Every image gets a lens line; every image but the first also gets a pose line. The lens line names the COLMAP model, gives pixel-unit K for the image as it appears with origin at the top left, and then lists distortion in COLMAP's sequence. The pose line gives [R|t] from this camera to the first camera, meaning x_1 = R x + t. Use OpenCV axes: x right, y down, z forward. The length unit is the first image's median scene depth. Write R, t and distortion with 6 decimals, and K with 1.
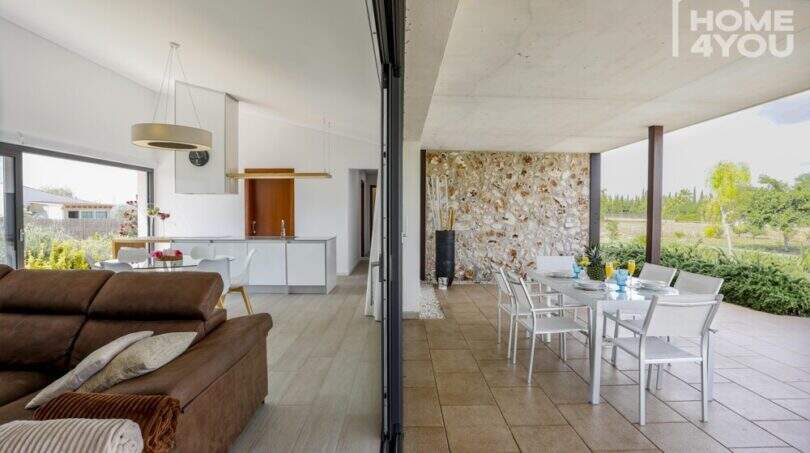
lens RADIAL K [[608.0, 0, 405.0], [0, 608.0, 226.5], [0, 0, 1]] dist [-0.000956, 0.001349]
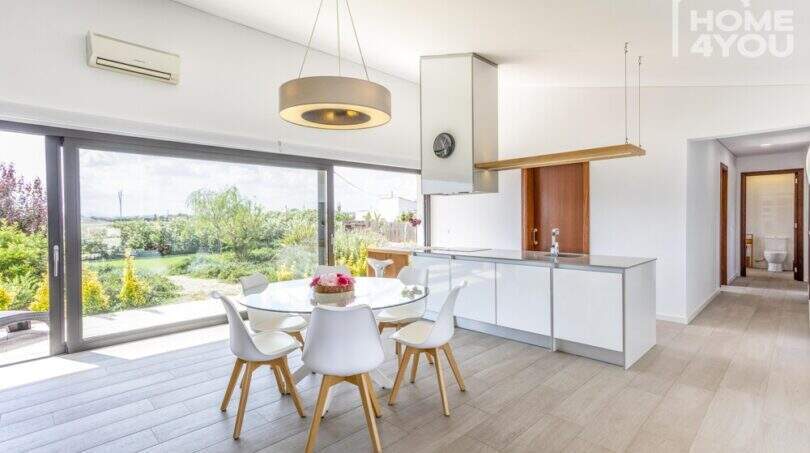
lens RADIAL K [[383.5, 0, 405.0], [0, 383.5, 226.5], [0, 0, 1]] dist [-0.022721, 0.000441]
pose [[0.696744, 0.010287, -0.717246, -0.024341], [-0.004766, 0.999941, 0.009711, -0.016593], [0.717304, -0.003348, 0.696753, 0.618039]]
